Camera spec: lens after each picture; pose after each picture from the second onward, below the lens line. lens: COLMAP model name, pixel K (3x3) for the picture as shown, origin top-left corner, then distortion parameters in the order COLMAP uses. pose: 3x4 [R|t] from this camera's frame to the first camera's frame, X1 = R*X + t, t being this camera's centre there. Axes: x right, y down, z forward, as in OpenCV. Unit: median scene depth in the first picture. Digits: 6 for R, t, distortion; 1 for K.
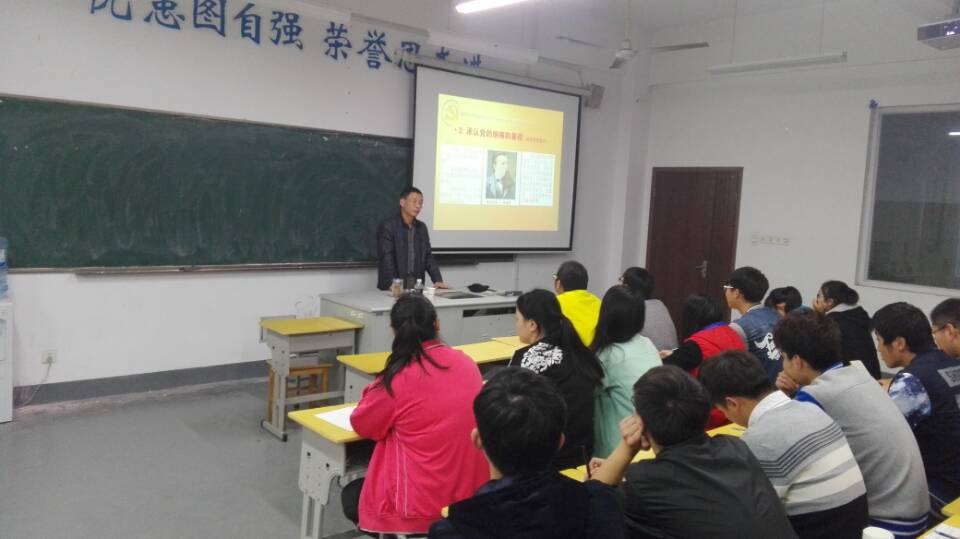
lens RADIAL K [[761.0, 0, 480.0], [0, 761.0, 269.5], [0, 0, 1]] dist [0.123157, -0.186890]
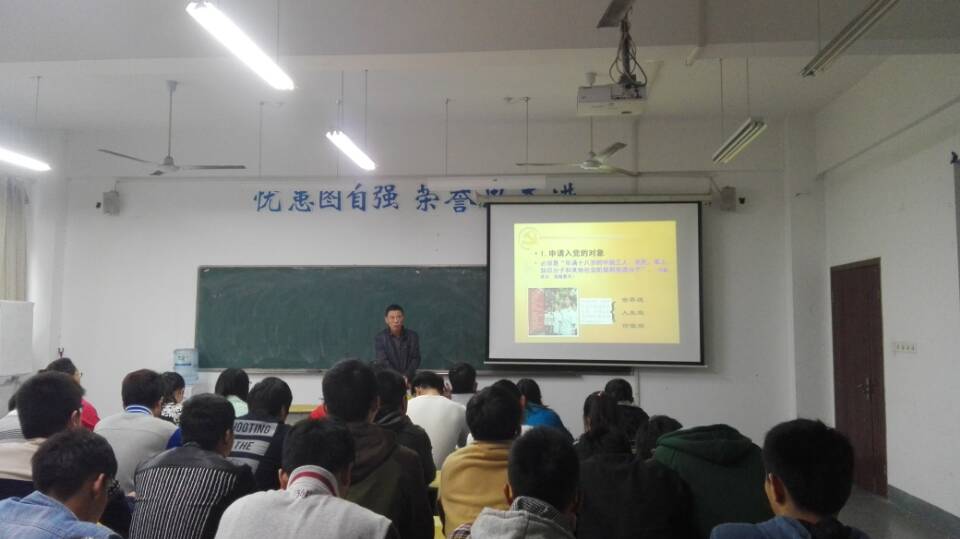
lens RADIAL K [[761.0, 0, 480.0], [0, 761.0, 269.5], [0, 0, 1]] dist [0.123157, -0.186890]
pose [[0.689246, -0.096561, -0.718064, 0.813471], [-0.039126, 0.984672, -0.169969, 0.039294], [0.723470, 0.145246, 0.674904, 0.221092]]
